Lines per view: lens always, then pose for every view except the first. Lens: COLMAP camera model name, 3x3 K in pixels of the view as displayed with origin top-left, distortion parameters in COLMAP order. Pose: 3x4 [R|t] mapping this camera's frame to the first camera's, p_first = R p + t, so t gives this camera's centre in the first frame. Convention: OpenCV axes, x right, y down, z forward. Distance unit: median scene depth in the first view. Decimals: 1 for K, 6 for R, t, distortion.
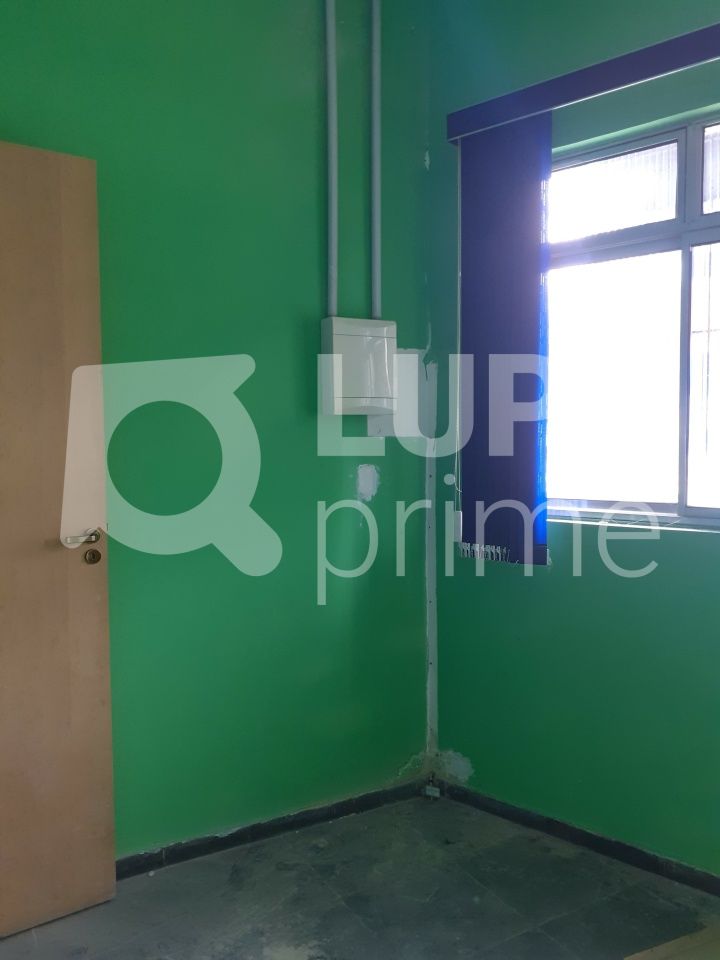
lens RADIAL K [[771.1, 0, 361.0], [0, 771.1, 484.9], [0, 0, 1]] dist [0.031475, -0.038254]
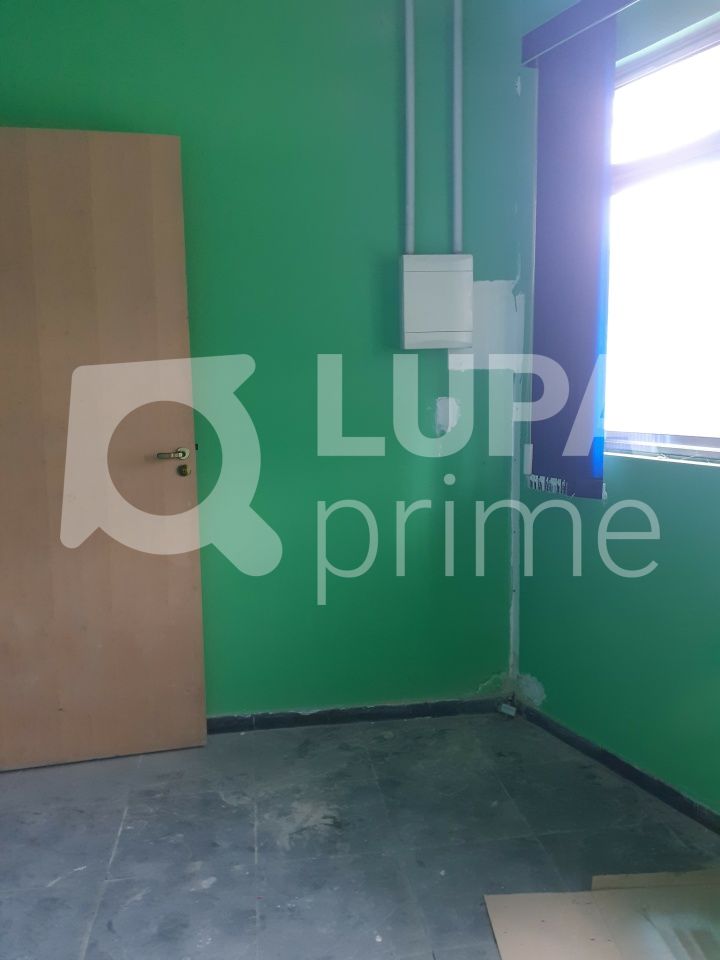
lens RADIAL K [[771.1, 0, 353.9], [0, 771.1, 480.7], [0, 0, 1]] dist [0.031475, -0.038254]
pose [[0.932390, 0.047540, -0.358313, 0.287822], [-0.018191, 0.996228, 0.084843, 0.001930], [0.360995, -0.072588, 0.929738, -0.029944]]
